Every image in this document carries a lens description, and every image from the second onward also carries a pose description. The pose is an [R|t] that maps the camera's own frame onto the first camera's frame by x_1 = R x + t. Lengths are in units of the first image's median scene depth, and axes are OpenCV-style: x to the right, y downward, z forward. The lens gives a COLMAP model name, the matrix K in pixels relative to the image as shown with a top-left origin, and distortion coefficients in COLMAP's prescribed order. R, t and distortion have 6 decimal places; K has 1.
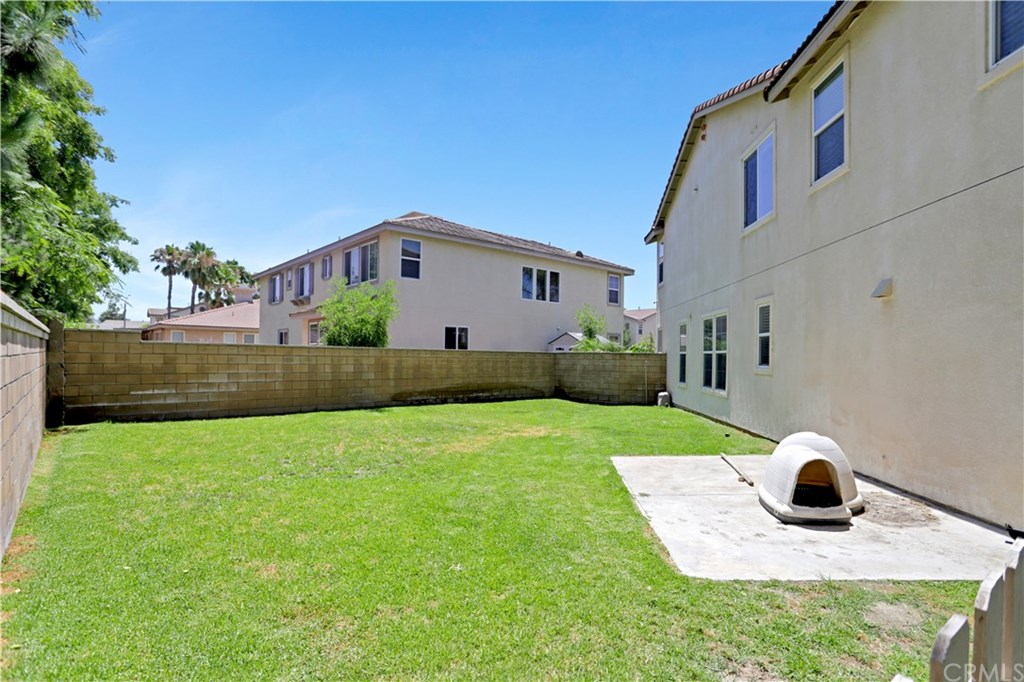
lens RADIAL K [[501.7, 0, 515.1], [0, 501.7, 356.7], [0, 0, 1]] dist [-0.051062, 0.013476]
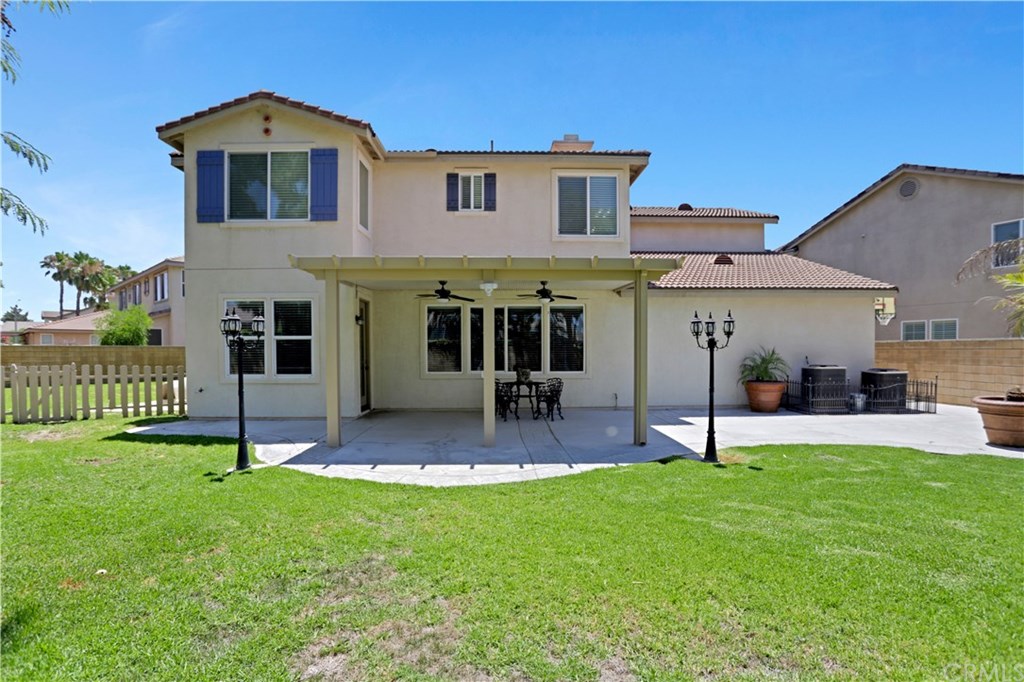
lens RADIAL K [[501.7, 0, 515.1], [0, 501.7, 356.7], [0, 0, 1]] dist [-0.051062, 0.013476]
pose [[0.994910, -0.018590, 0.099036, 0.210291], [0.017351, 0.999760, 0.013351, 0.004618], [-0.099261, -0.011564, 0.994994, -0.183727]]
